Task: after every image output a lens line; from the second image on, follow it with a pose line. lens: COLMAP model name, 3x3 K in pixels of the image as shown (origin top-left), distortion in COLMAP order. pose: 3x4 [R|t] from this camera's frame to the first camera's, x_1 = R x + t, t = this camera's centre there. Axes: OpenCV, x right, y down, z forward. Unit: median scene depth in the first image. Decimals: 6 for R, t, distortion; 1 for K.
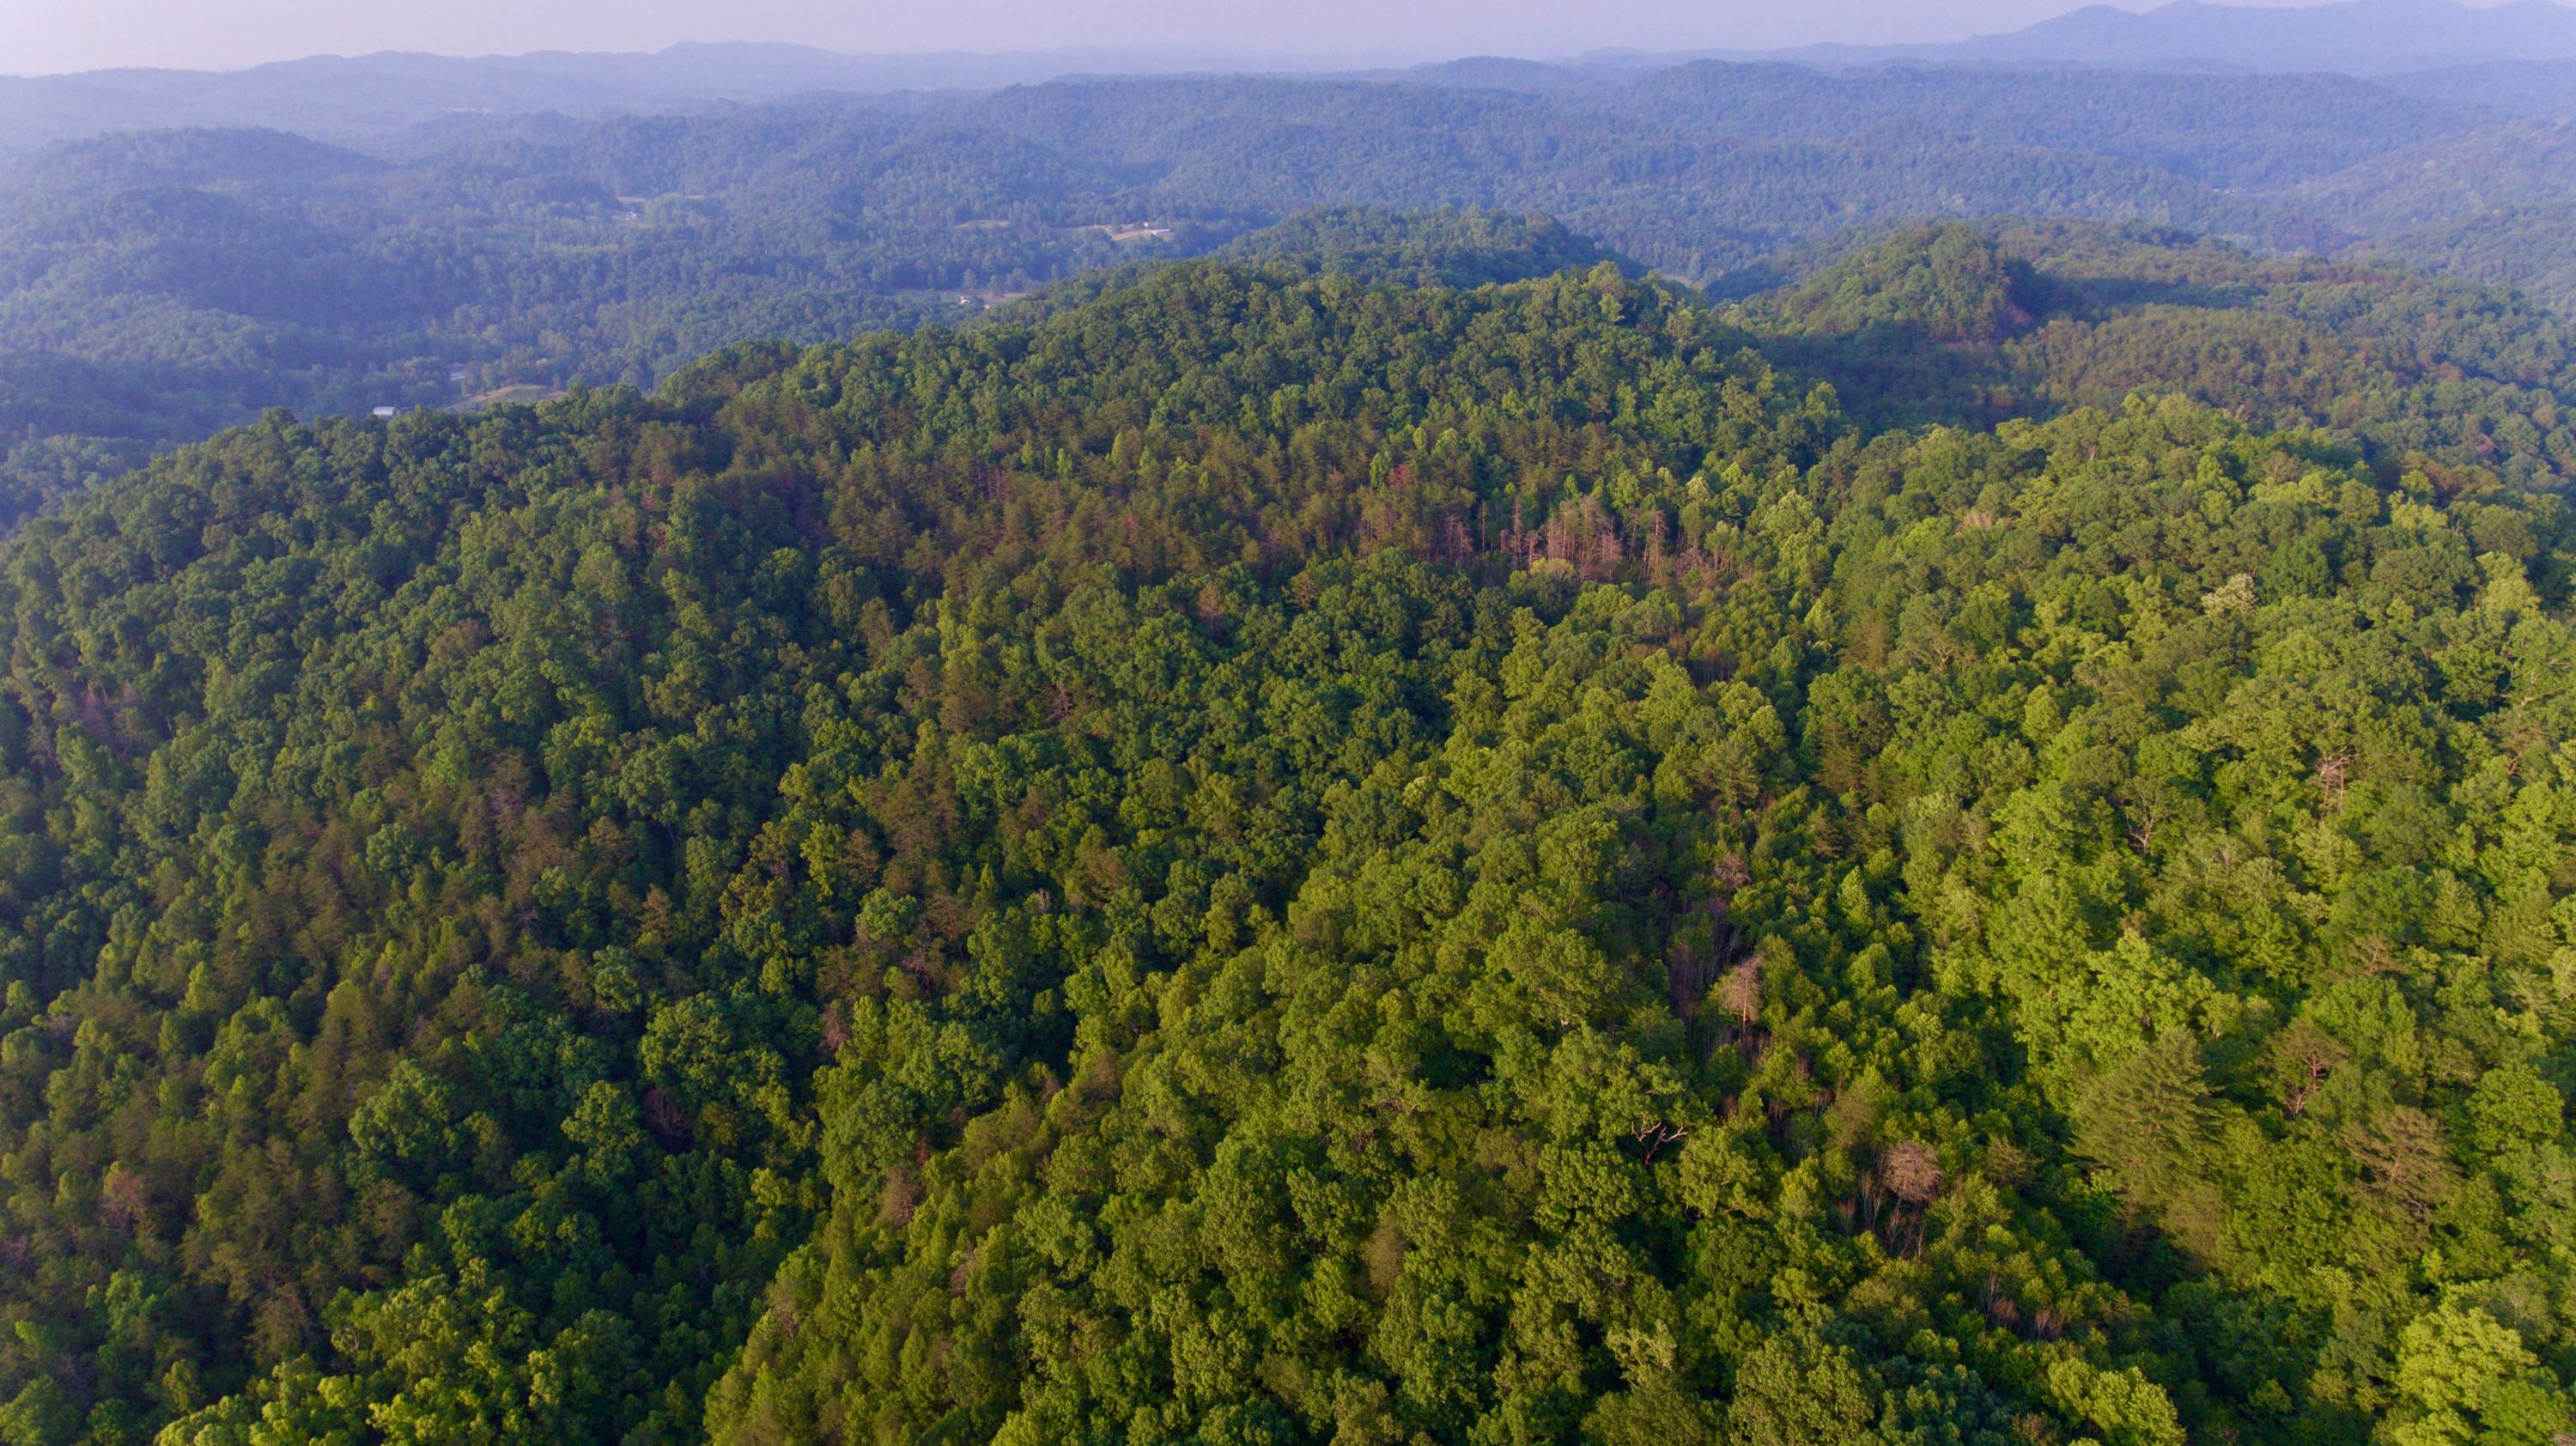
lens RADIAL K [[1499.2, 0, 1300.2], [0, 1499.2, 713.6], [0, 0, 1]] dist [0.002402, -0.000913]
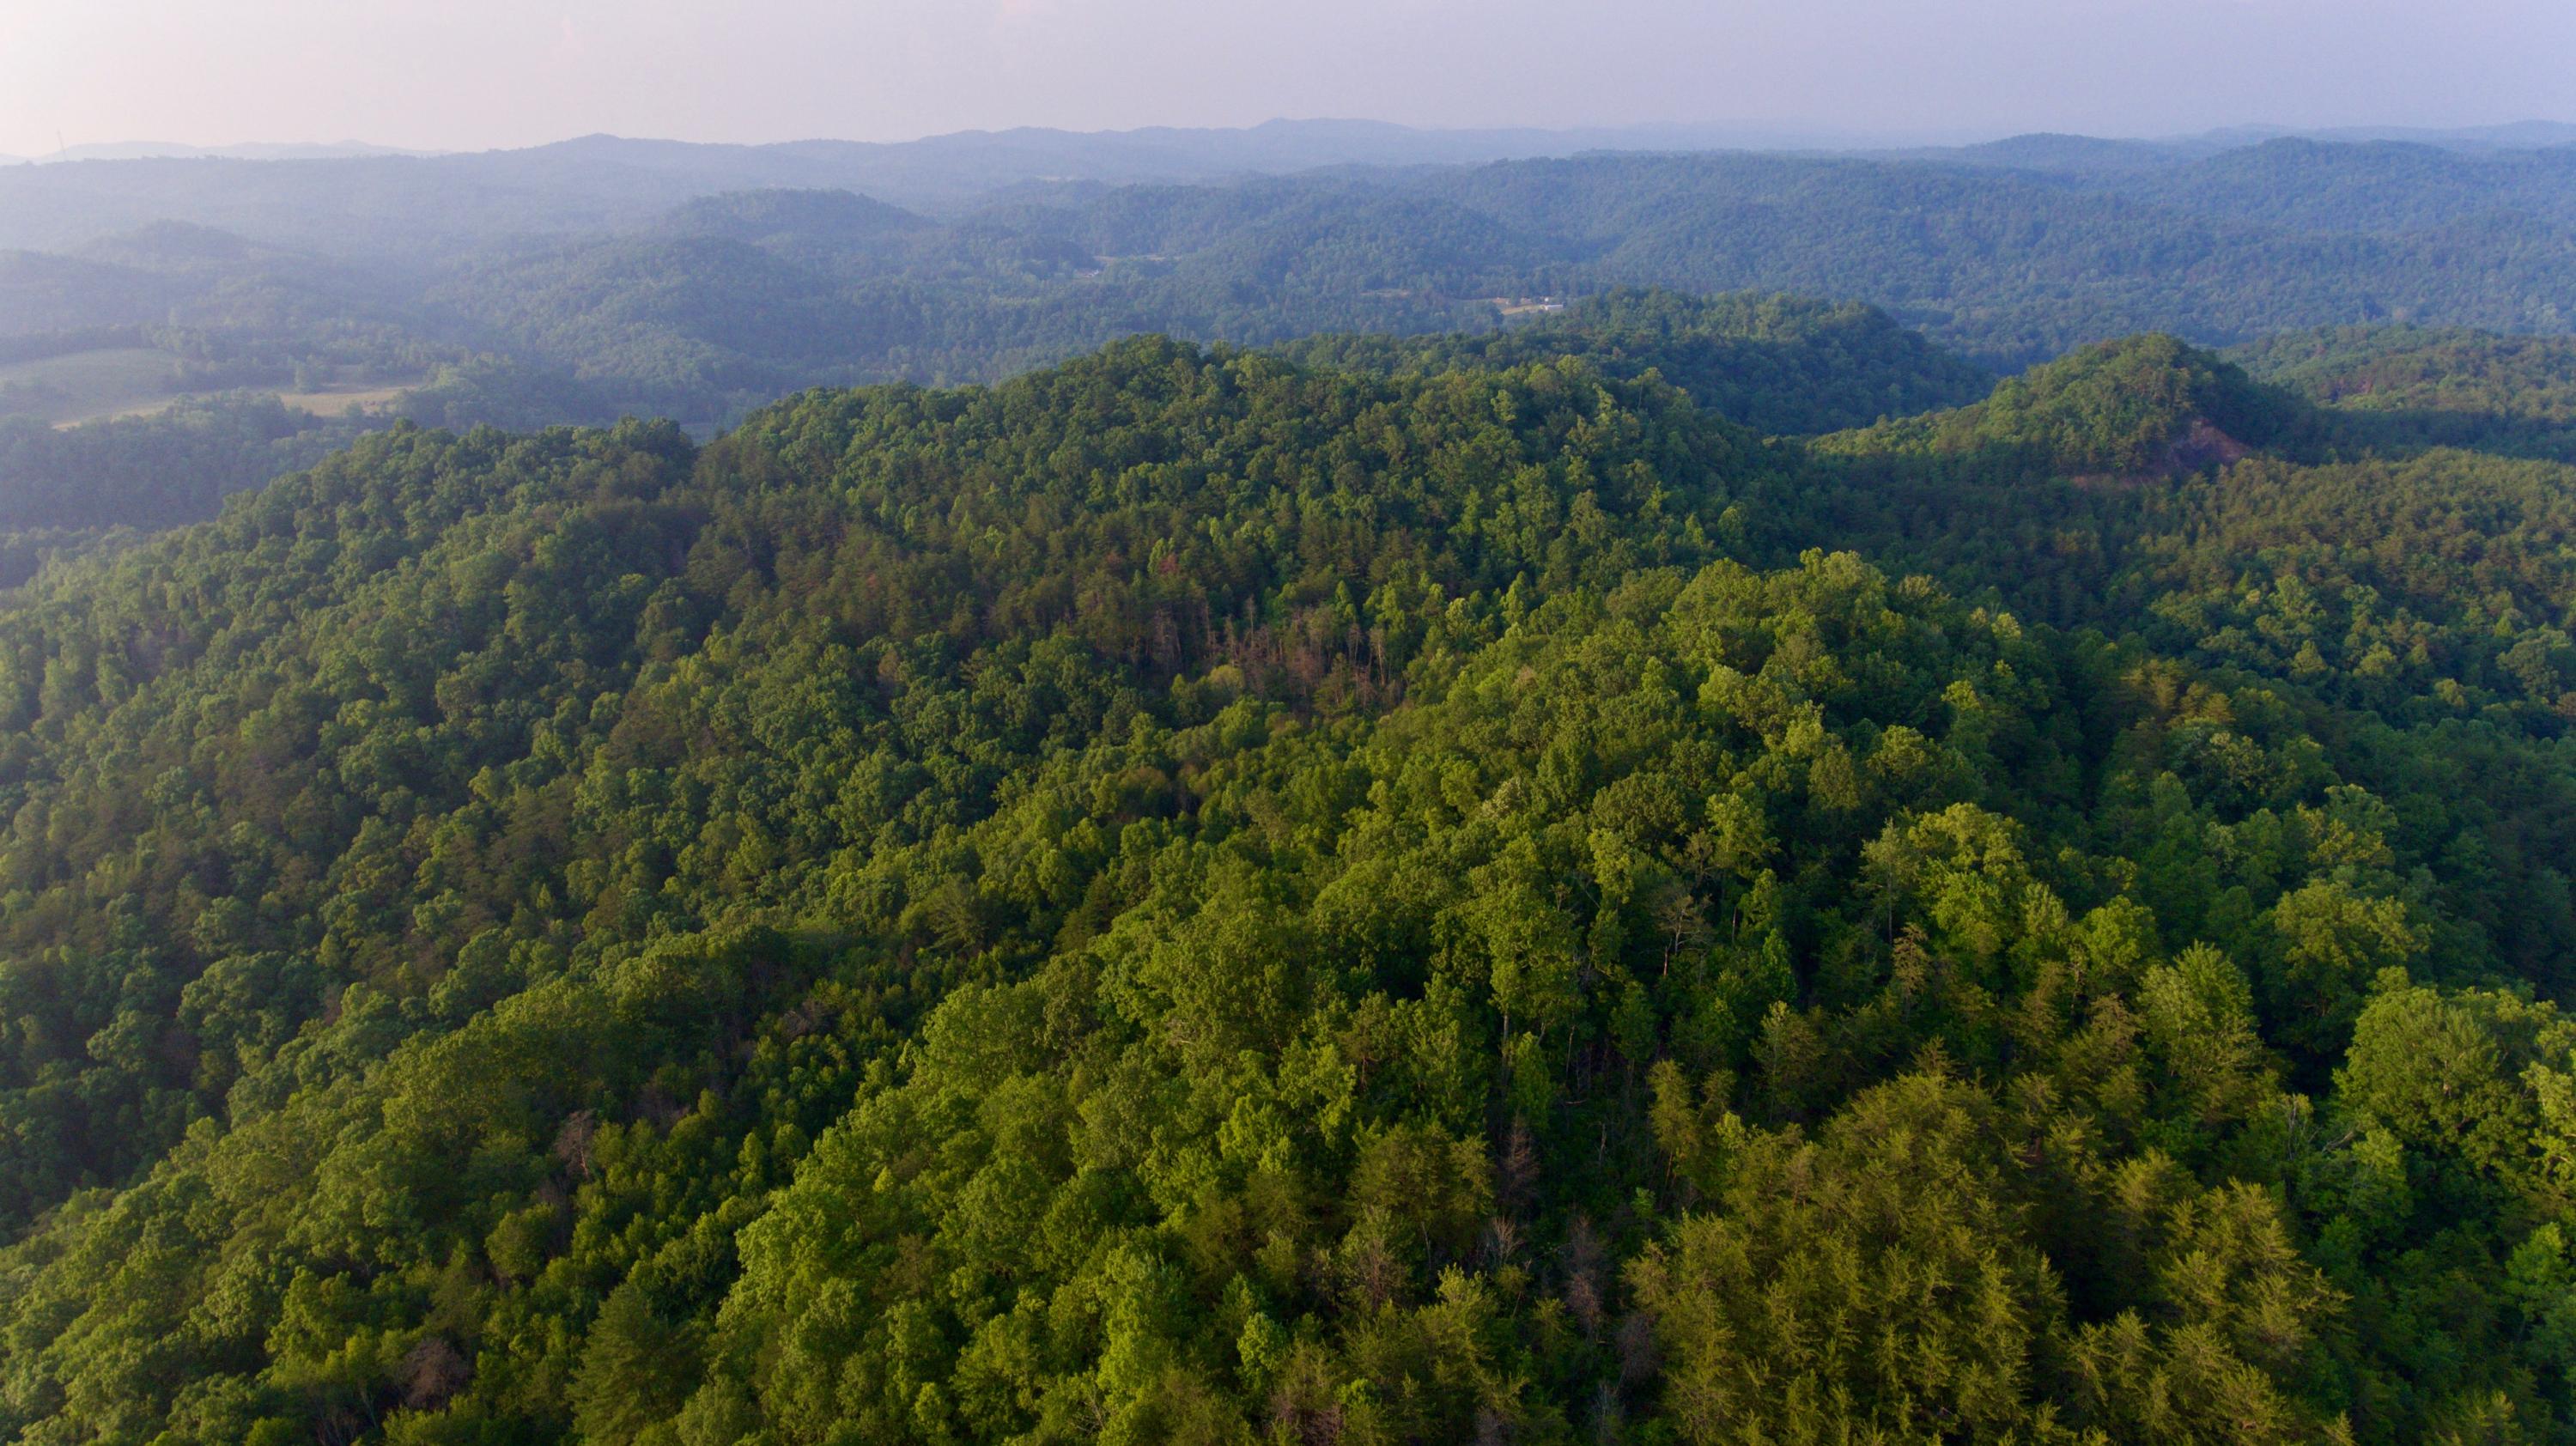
lens RADIAL K [[1499.2, 0, 1300.2], [0, 1499.2, 713.6], [0, 0, 1]] dist [0.002402, -0.000913]
pose [[0.933471, 0.131560, -0.333651, 0.543944], [-0.145913, 0.989130, -0.018212, -0.066995], [0.327628, 0.065685, 0.942521, 0.149943]]
